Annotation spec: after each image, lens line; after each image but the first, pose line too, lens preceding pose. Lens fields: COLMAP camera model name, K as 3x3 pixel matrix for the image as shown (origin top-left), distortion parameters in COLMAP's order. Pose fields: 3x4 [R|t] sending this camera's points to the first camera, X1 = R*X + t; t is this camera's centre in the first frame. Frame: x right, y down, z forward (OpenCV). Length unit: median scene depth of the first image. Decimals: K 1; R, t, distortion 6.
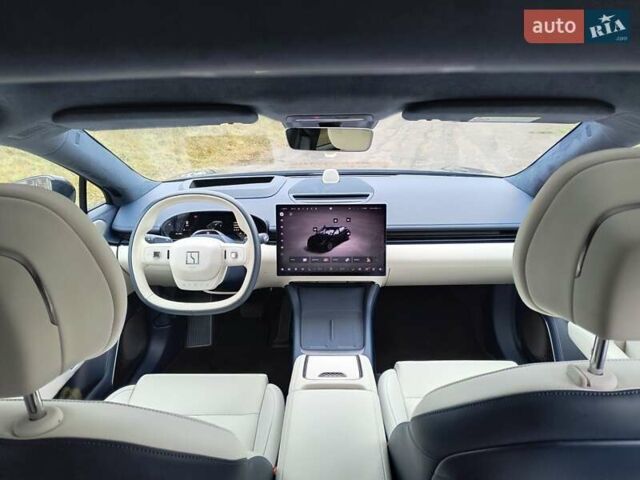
lens RADIAL K [[437.1, 0, 319.6], [0, 437.1, 239.9], [0, 0, 1]] dist [0.038917, -0.035271]
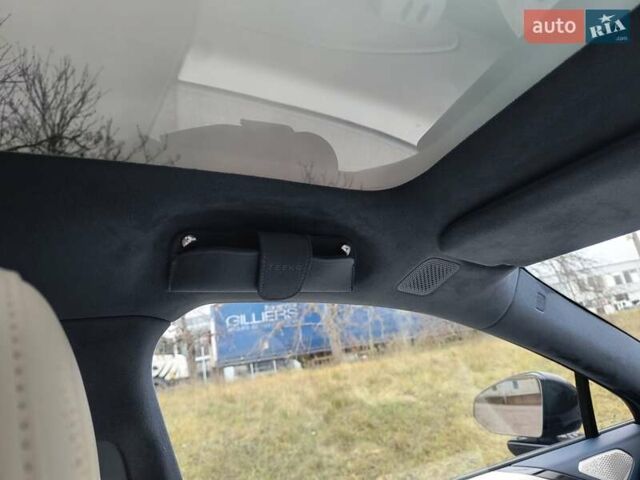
lens RADIAL K [[437.1, 0, 316.8], [0, 437.1, 239.3], [0, 0, 1]] dist [0.038917, -0.035271]
pose [[0.441505, -0.285532, -0.850614, -0.096394], [-0.147592, 0.911990, -0.382741, -0.016413], [0.885037, 0.294526, 0.360506, 0.356513]]
